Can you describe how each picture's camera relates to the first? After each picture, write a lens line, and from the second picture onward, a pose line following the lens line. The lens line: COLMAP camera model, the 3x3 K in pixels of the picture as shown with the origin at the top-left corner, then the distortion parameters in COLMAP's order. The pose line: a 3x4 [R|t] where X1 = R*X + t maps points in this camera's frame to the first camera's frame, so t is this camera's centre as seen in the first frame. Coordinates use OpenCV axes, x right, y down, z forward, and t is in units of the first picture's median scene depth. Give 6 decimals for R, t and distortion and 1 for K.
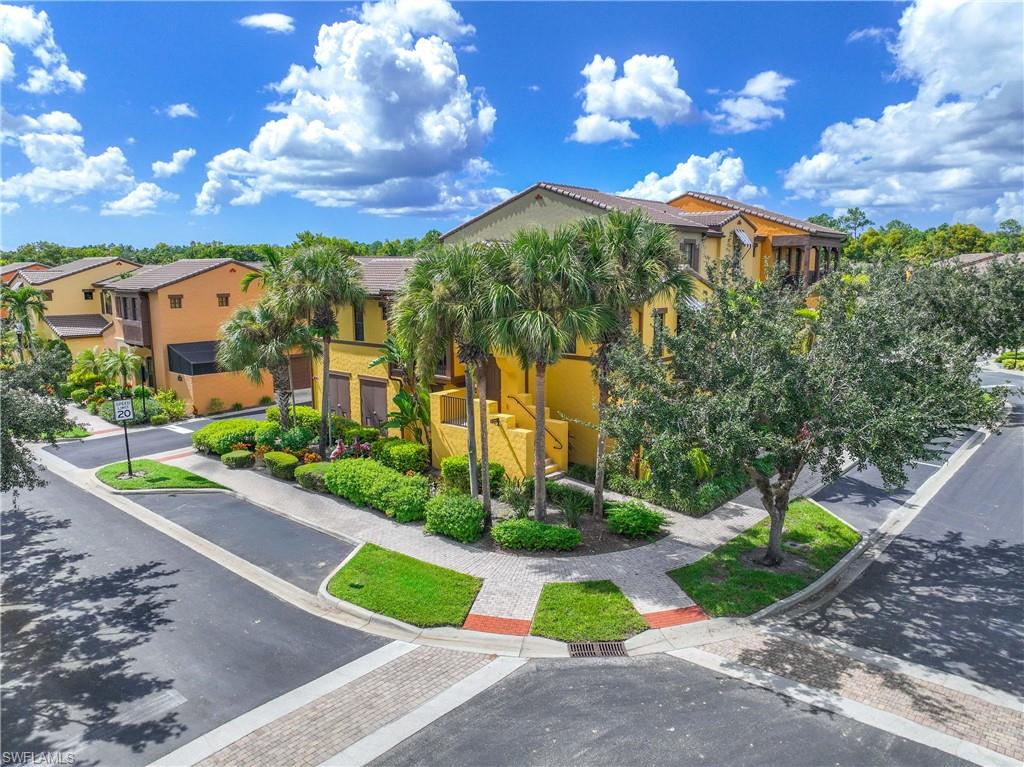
lens RADIAL K [[715.0, 0, 516.8], [0, 715.0, 382.2], [0, 0, 1]] dist [0.006211, 0.008077]
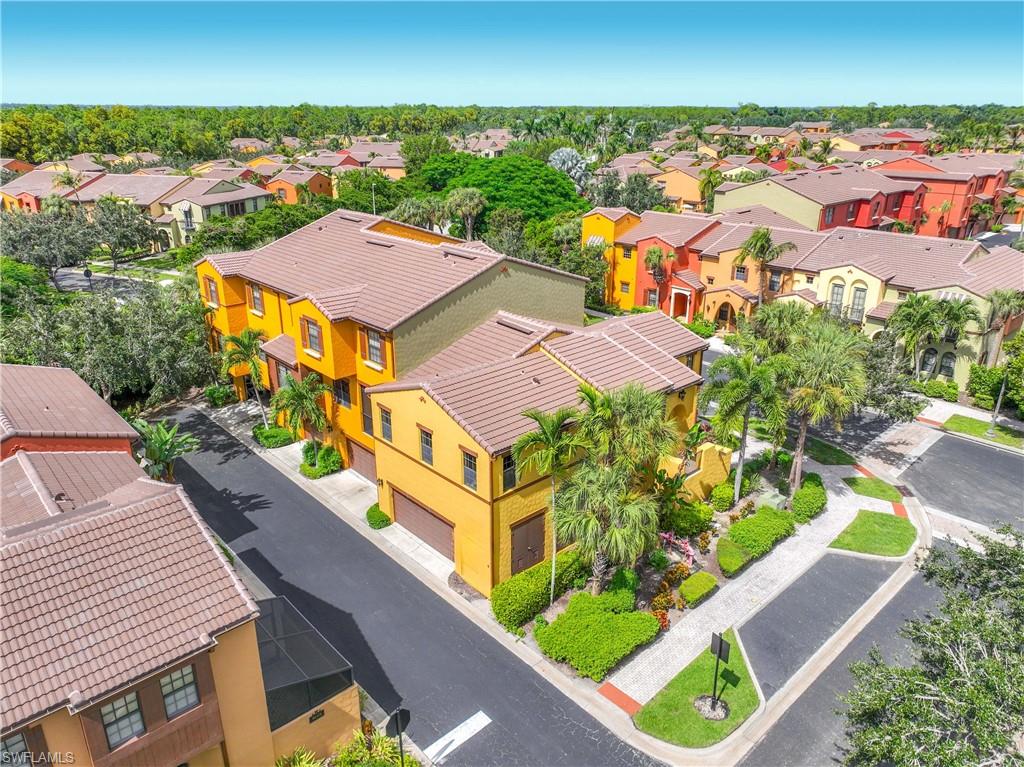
lens RADIAL K [[715.0, 0, 515.0], [0, 715.0, 382.2], [0, 0, 1]] dist [0.006211, 0.008077]
pose [[0.110947, -0.351478, 0.929599, -1.792824], [0.154291, 0.930124, 0.333262, -0.819509], [-0.981776, 0.106455, 0.157424, 1.536119]]
